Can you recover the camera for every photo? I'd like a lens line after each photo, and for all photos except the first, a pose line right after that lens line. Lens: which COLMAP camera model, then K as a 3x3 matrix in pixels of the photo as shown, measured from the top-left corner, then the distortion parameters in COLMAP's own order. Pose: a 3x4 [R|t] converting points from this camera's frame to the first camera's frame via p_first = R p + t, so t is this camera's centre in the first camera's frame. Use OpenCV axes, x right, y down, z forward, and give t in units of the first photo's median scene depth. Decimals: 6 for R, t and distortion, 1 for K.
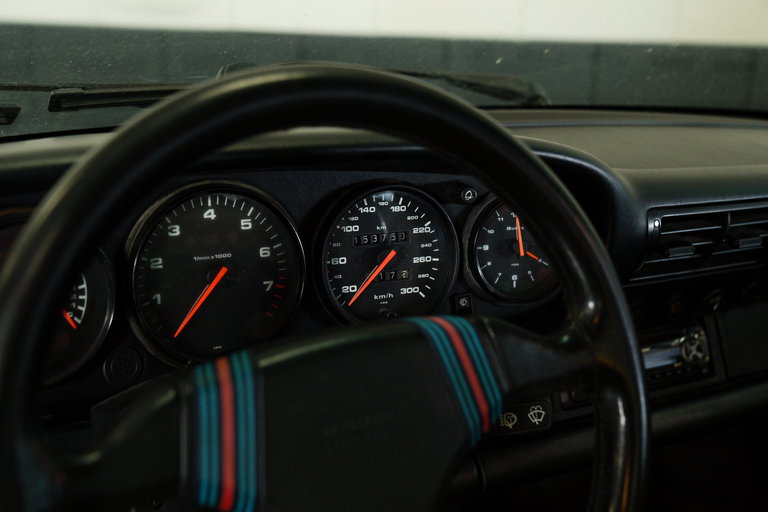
lens RADIAL K [[964.1, 0, 384.0], [0, 964.1, 256.0], [0, 0, 1]] dist [0.027839, 0.015711]
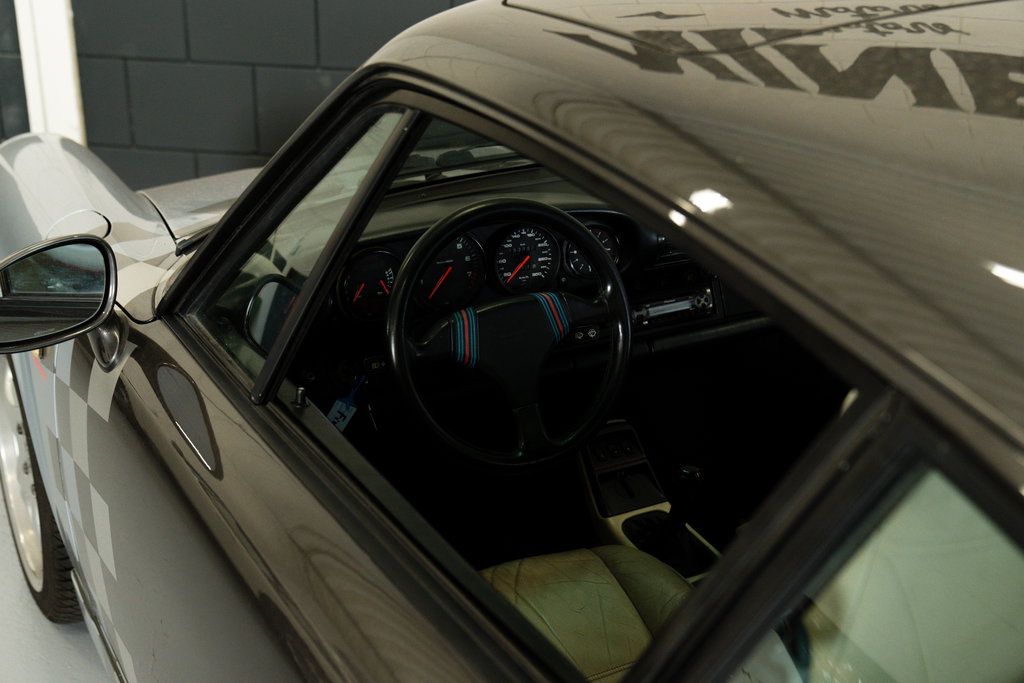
lens RADIAL K [[1285.4, 0, 512.0], [0, 1285.4, 341.5], [0, 0, 1]] dist [0.027839, 0.015711]
pose [[0.999810, -0.000546, -0.019477, 0.028279], [0.003359, 0.989471, 0.144690, -0.224256], [0.019193, -0.144728, 0.989285, -1.765412]]
